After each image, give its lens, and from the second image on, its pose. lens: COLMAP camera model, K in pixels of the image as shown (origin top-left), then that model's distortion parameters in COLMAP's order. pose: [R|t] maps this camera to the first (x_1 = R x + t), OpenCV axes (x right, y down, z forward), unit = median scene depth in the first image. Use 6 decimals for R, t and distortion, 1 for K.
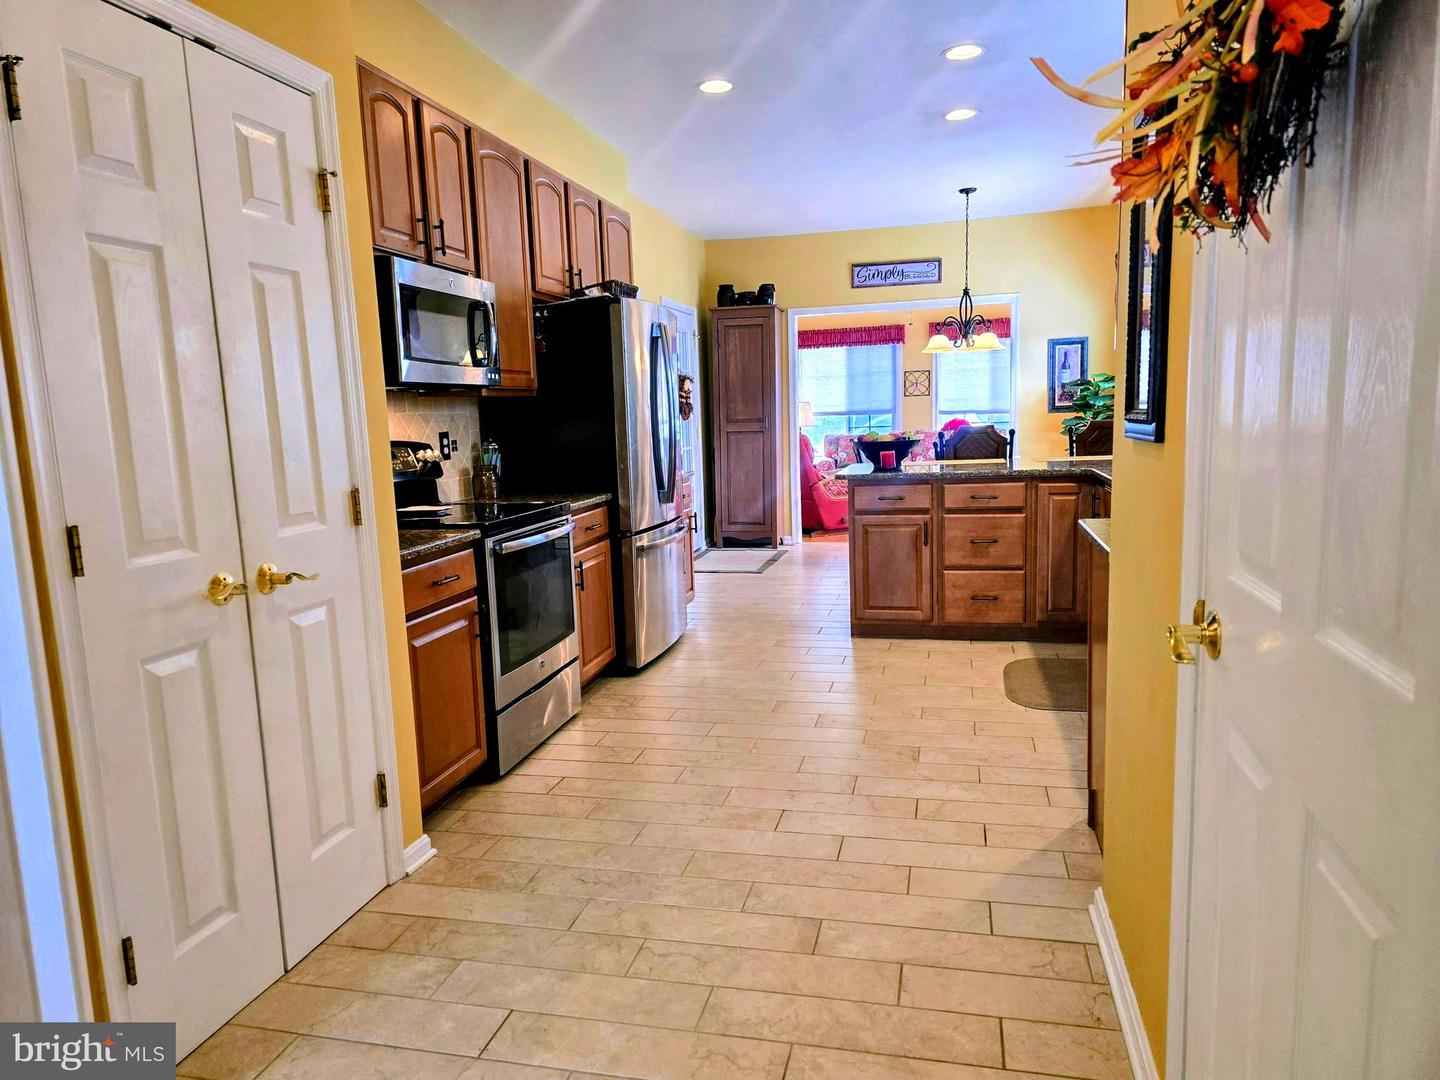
lens RADIAL K [[958.6, 0, 718.9], [0, 958.6, 546.5], [0, 0, 1]] dist [0.046518, -0.001001]
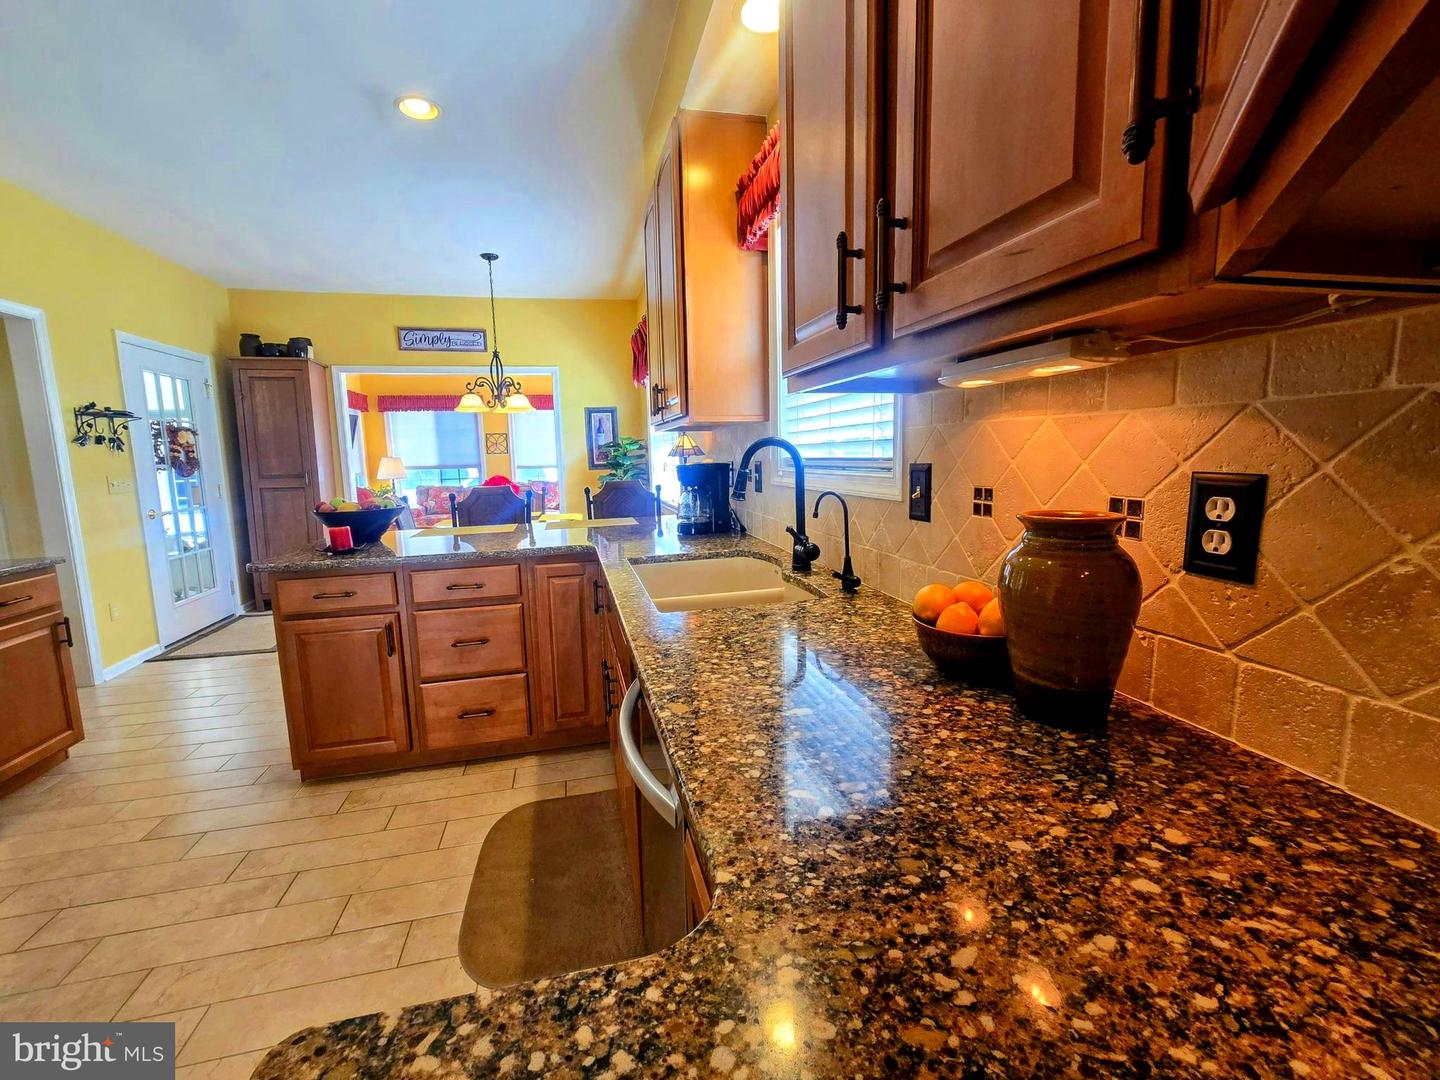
lens RADIAL K [[592.0, 0, 717.1], [0, 592.0, 531.7], [0, 0, 1]] dist [-0.007353, -0.000067]
pose [[0.884647, -0.047691, 0.463815, 0.229759], [0.059196, 0.998194, -0.010268, -0.075980], [-0.462488, 0.036540, 0.885872, 0.474166]]
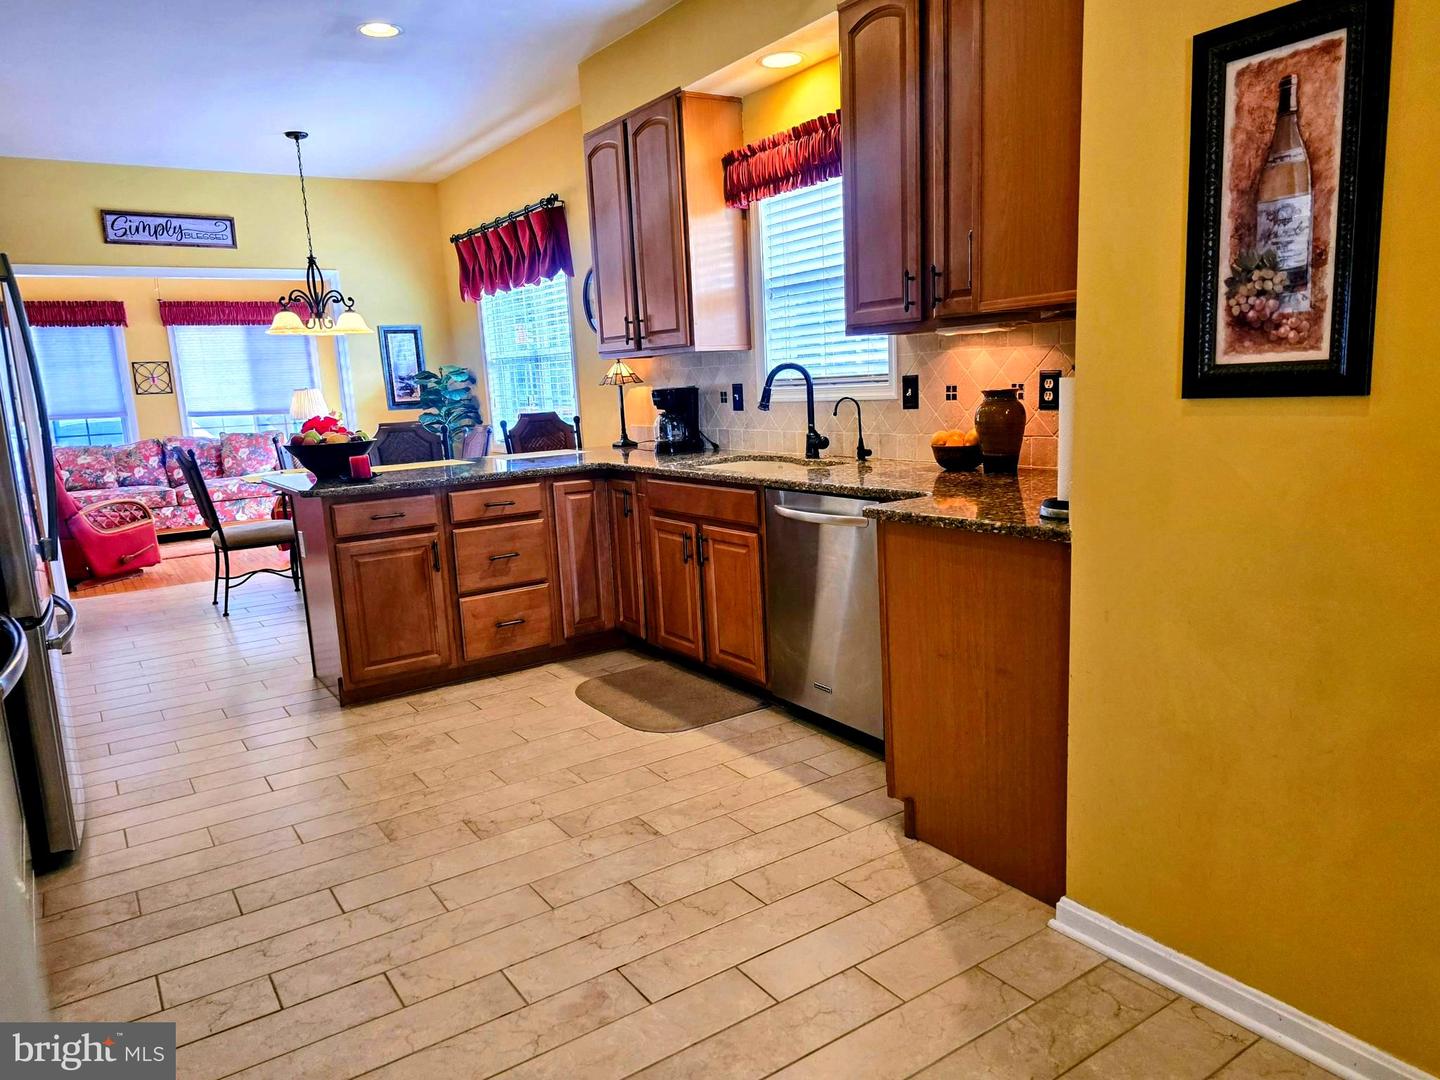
lens RADIAL K [[979.0, 0, 718.7], [0, 979.0, 555.8], [0, 0, 1]] dist [0.036769, -0.005478]
pose [[0.671110, -0.130948, 0.729701, -0.218428], [0.129224, 0.989871, 0.058788, -0.031081], [-0.730009, 0.054842, 0.681234, 0.272510]]
